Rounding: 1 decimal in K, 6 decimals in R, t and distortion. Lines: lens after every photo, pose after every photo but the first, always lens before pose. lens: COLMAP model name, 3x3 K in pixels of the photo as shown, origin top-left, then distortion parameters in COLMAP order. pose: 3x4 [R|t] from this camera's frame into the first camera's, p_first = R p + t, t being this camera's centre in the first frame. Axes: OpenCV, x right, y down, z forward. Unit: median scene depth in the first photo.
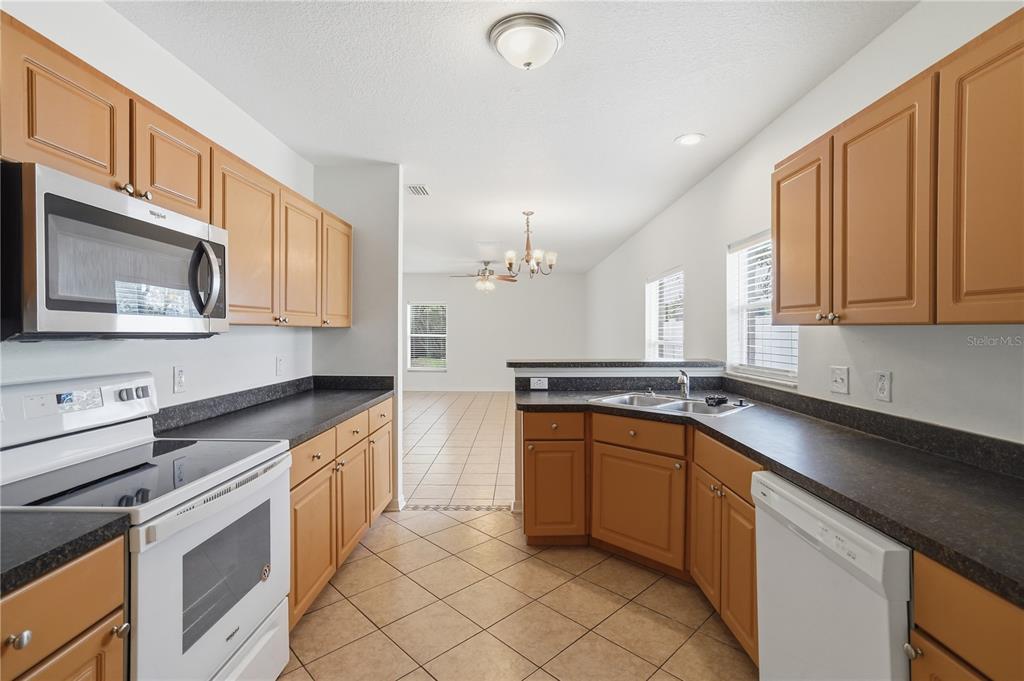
lens RADIAL K [[474.8, 0, 508.1], [0, 474.8, 334.0], [0, 0, 1]] dist [-0.036798, 0.018866]
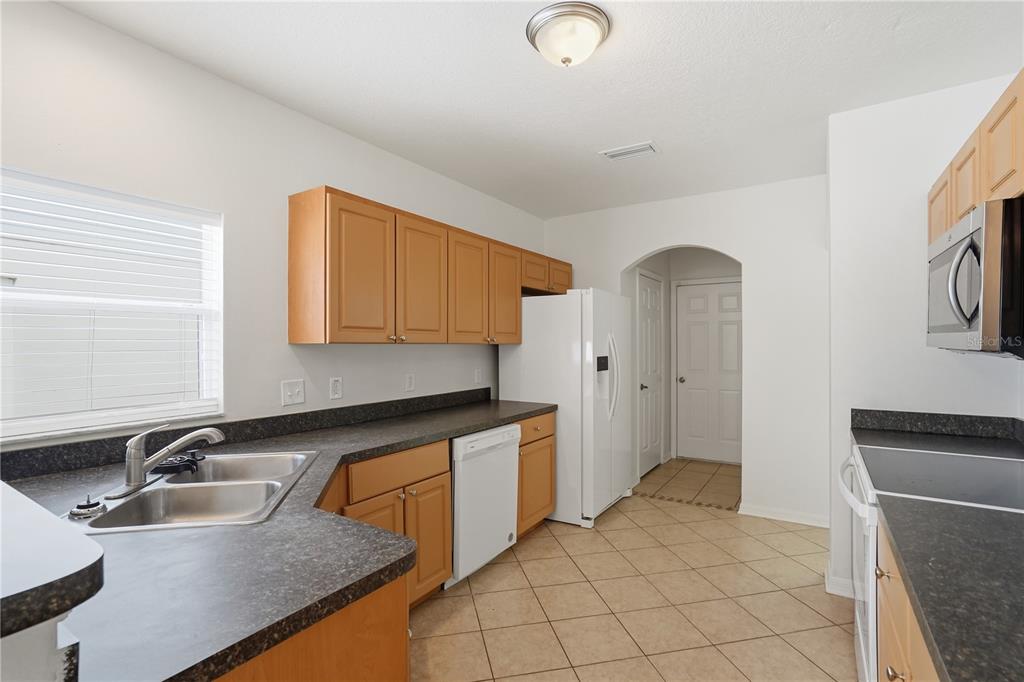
lens RADIAL K [[474.8, 0, 512.2], [0, 474.8, 343.0], [0, 0, 1]] dist [-0.036798, 0.018866]
pose [[-0.855162, 0.006548, 0.518320, -0.242856], [0.008442, 0.999964, 0.001297, -0.012905], [-0.518293, 0.005485, -0.855186, 1.300038]]
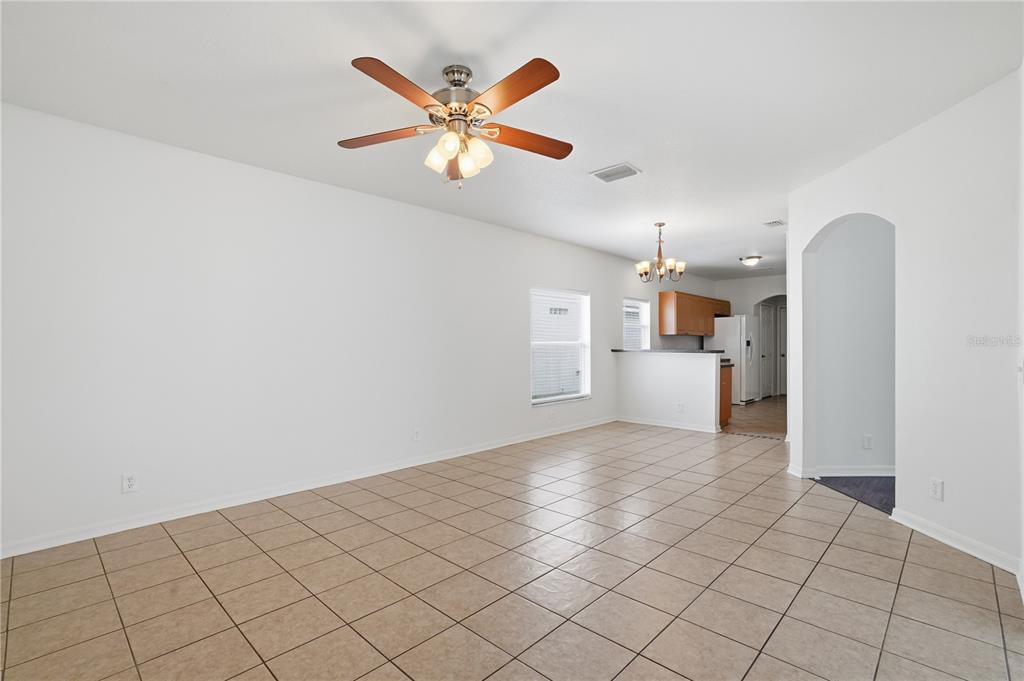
lens RADIAL K [[474.8, 0, 512.7], [0, 474.8, 339.9], [0, 0, 1]] dist [-0.036798, 0.018866]
pose [[-0.739183, 0.005243, 0.673484, -0.884824], [0.004188, 0.999986, -0.003187, 0.031155], [-0.673491, 0.000465, -0.739195, 4.028653]]
